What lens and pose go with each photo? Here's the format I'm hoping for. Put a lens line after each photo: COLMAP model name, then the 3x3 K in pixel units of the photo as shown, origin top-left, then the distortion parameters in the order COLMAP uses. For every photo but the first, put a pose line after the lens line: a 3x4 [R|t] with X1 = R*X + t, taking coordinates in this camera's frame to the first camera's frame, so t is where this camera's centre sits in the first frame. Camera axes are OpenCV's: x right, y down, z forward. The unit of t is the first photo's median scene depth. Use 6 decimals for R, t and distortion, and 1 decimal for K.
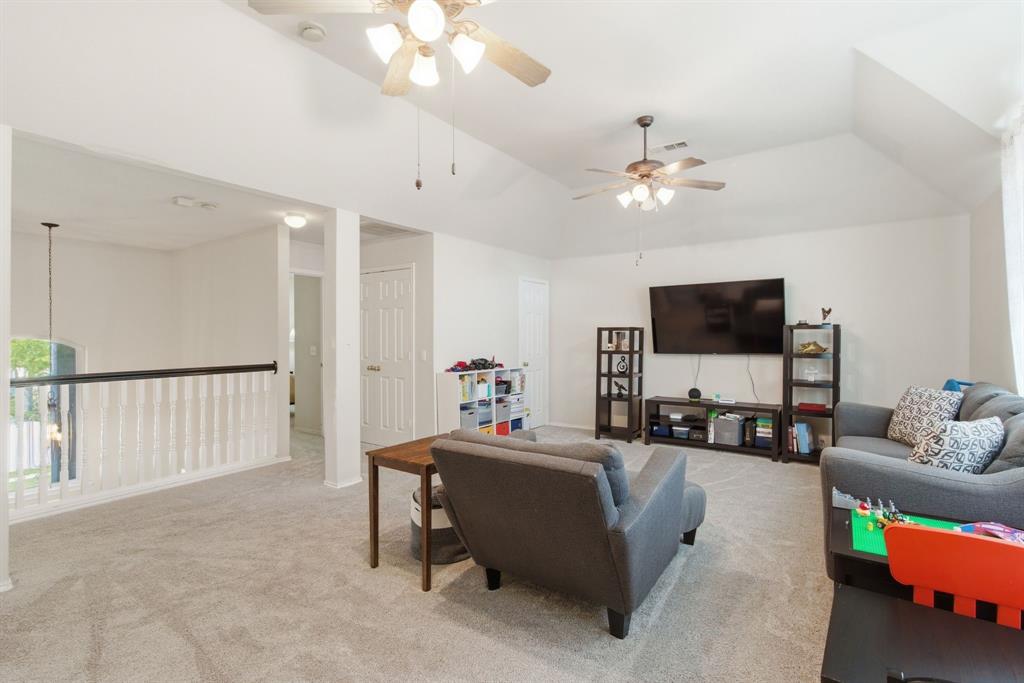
lens RADIAL K [[473.8, 0, 503.8], [0, 473.8, 340.4], [0, 0, 1]] dist [0.002864, 0.001124]
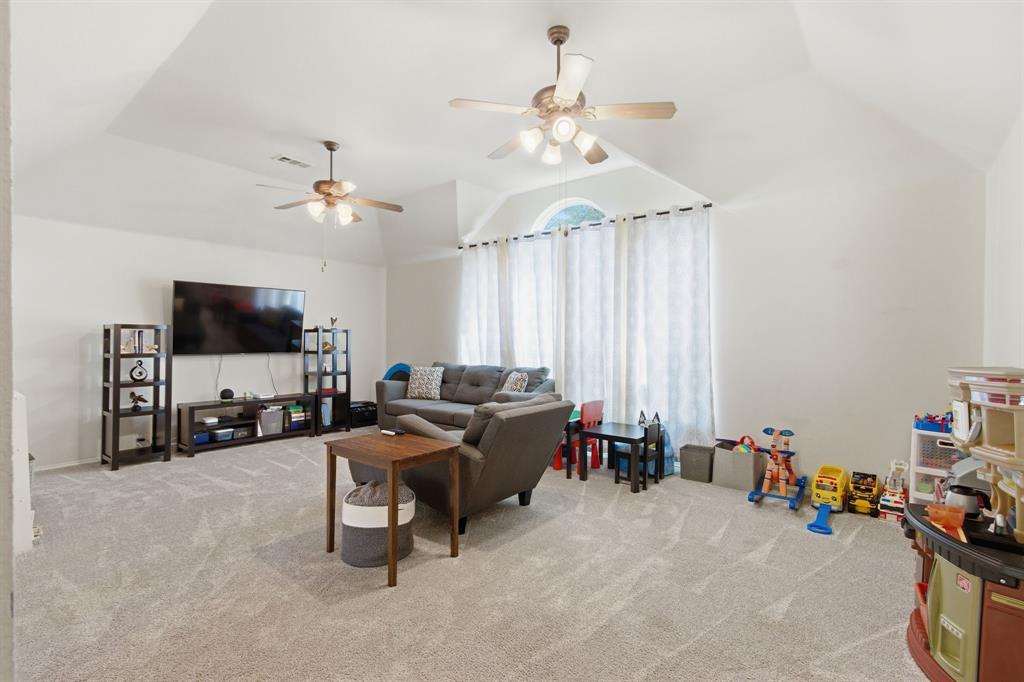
lens RADIAL K [[473.8, 0, 505.8], [0, 473.8, 341.4], [0, 0, 1]] dist [0.002864, 0.001124]
pose [[0.058041, 0.005524, 0.998299, -0.568072], [0.003952, 0.999976, -0.005763, 0.009057], [-0.998306, 0.004280, 0.058018, 0.358788]]
